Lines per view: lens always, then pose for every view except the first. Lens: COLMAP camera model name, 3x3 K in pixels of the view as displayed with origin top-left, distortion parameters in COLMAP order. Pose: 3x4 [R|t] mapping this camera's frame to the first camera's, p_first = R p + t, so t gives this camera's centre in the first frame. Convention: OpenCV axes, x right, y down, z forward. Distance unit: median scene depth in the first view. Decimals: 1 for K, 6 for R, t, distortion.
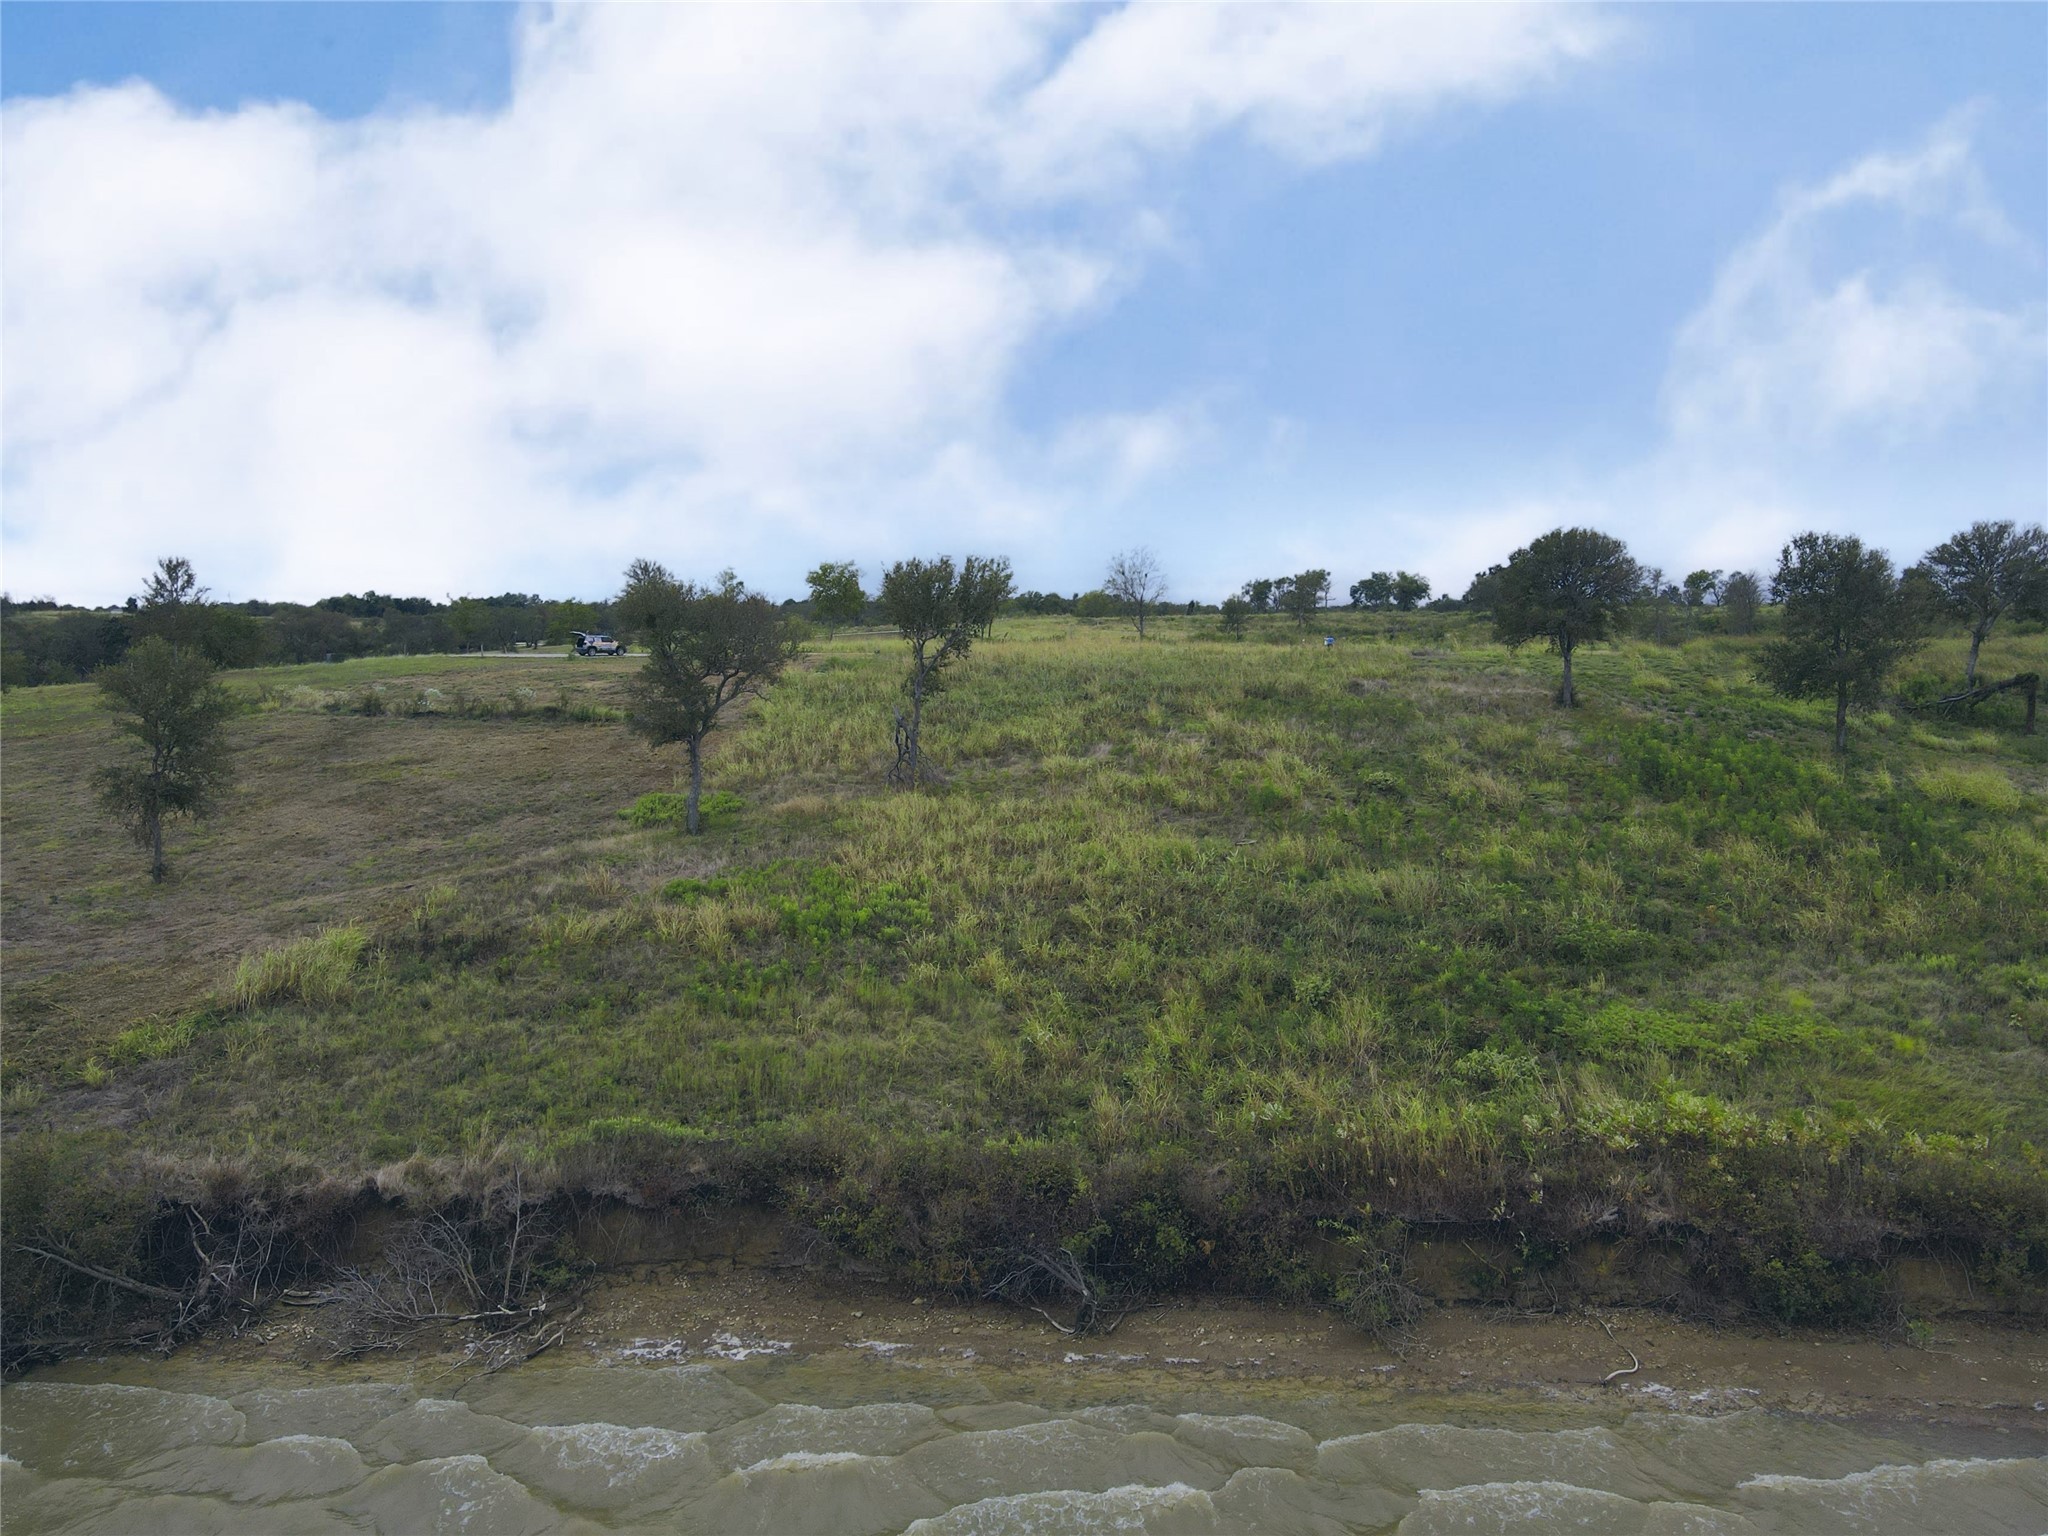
lens RADIAL K [[1480.0, 0, 1024.0], [0, 1480.0, 768.0], [0, 0, 1]] dist [-0.002517, 0.015178]
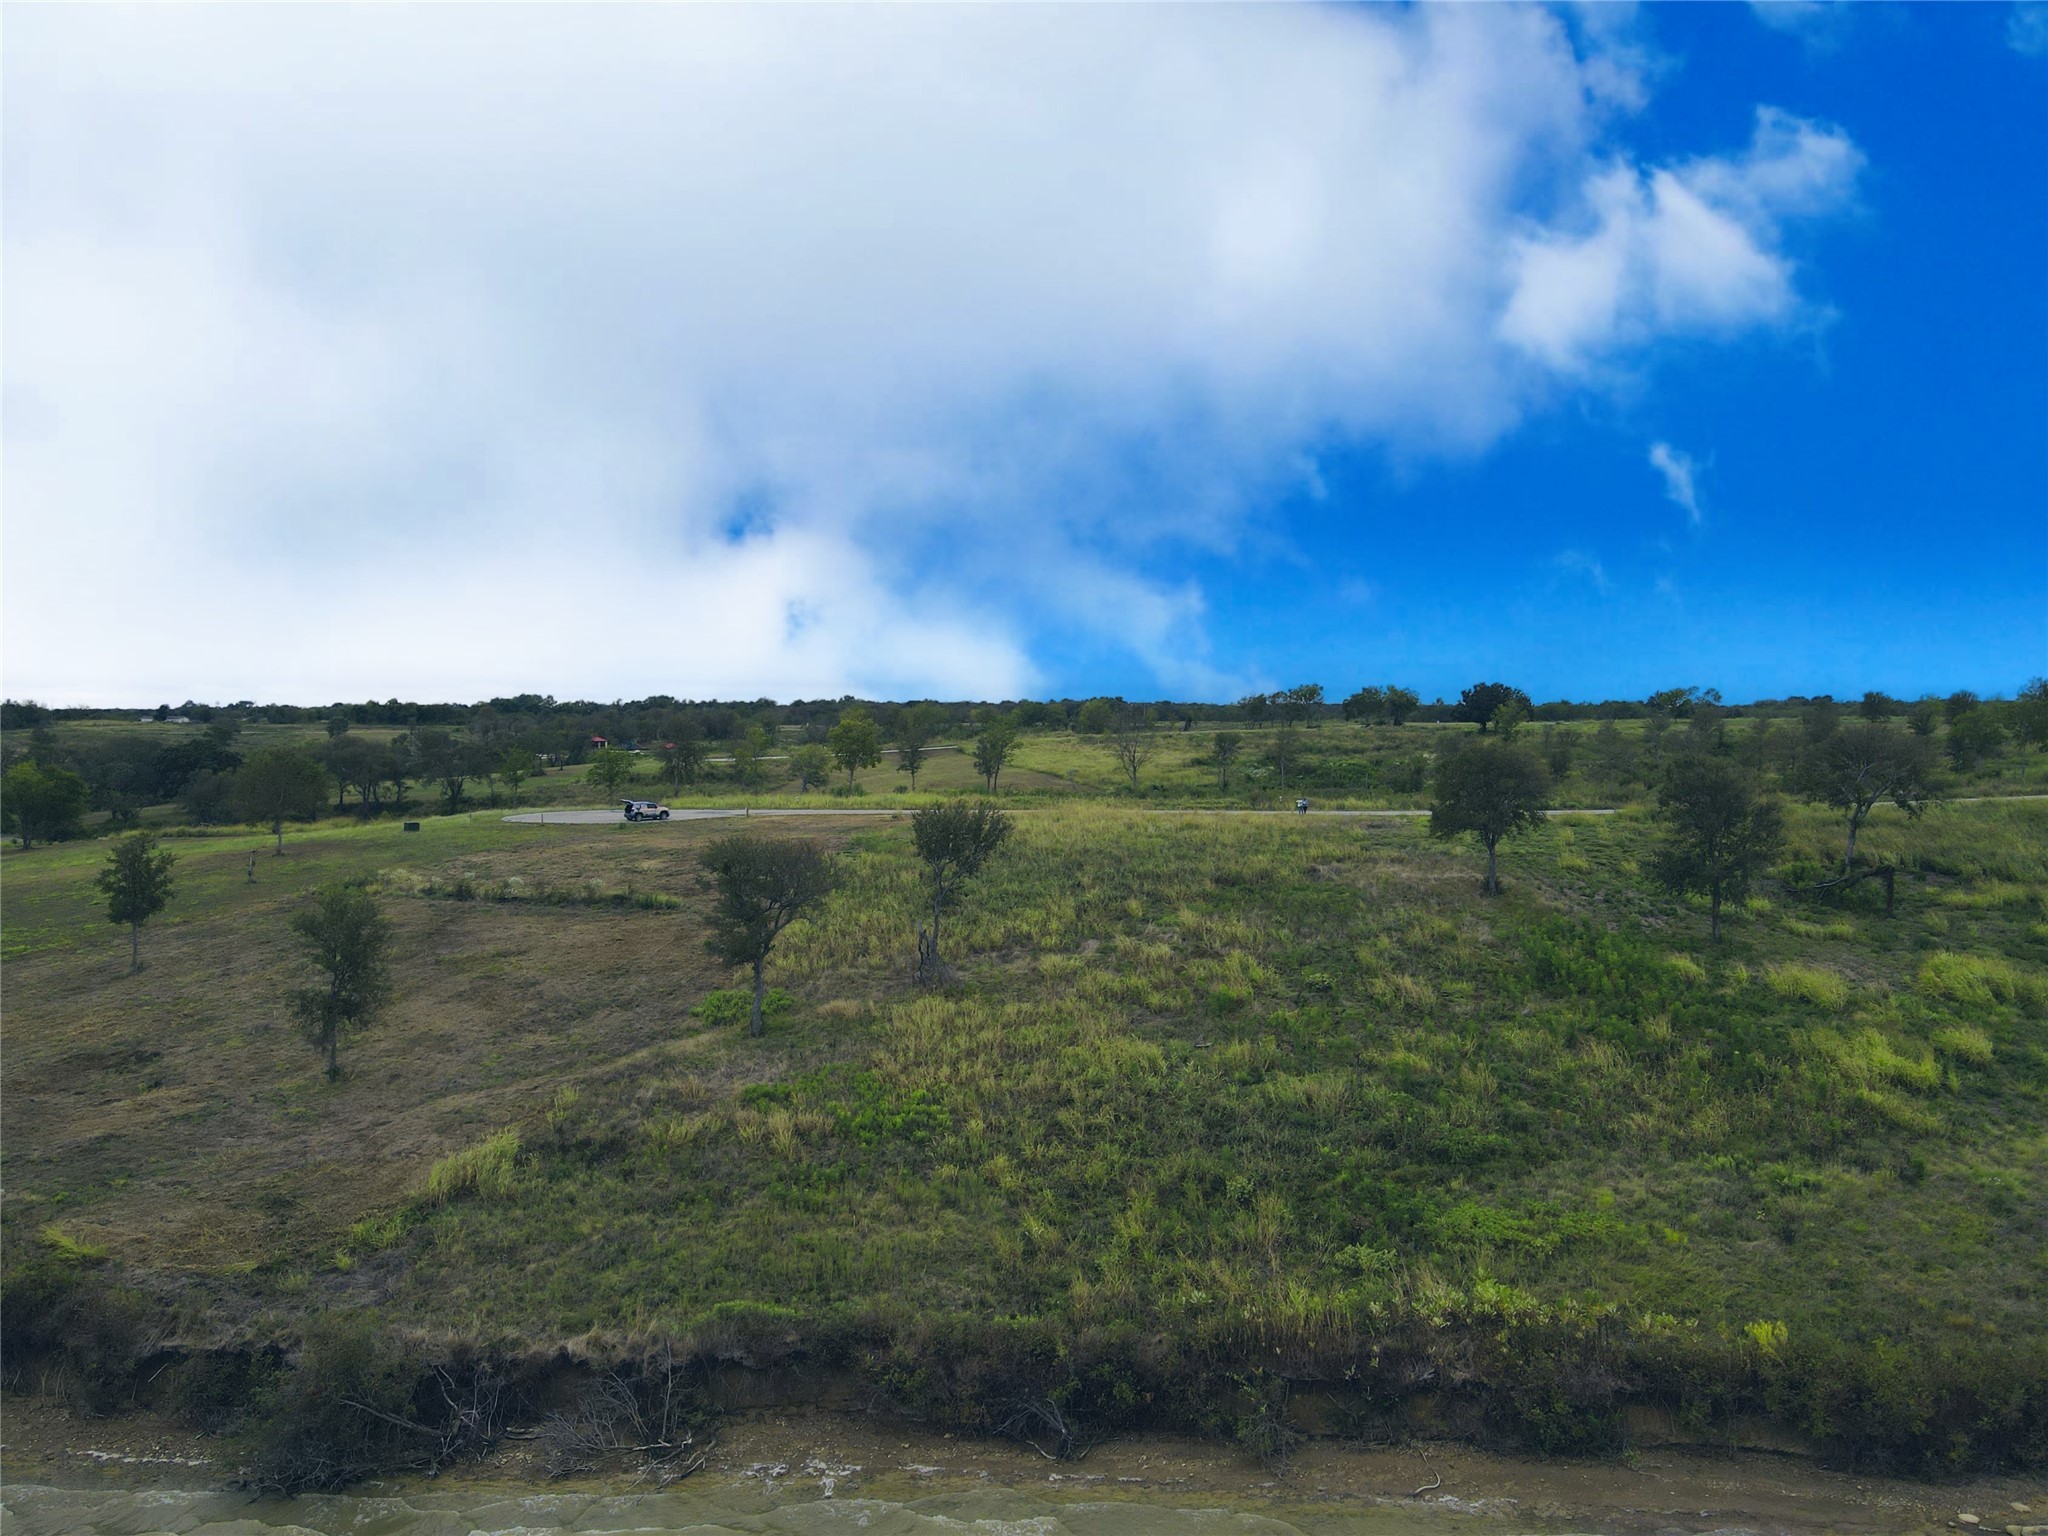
lens RADIAL K [[1480.0, 0, 1024.0], [0, 1480.0, 768.0], [0, 0, 1]] dist [-0.002517, 0.015178]
pose [[0.999994, -0.001468, -0.003054, 0.005801], [0.001286, 0.998272, -0.058751, -0.153488], [0.003135, 0.058746, 0.998268, -0.357790]]
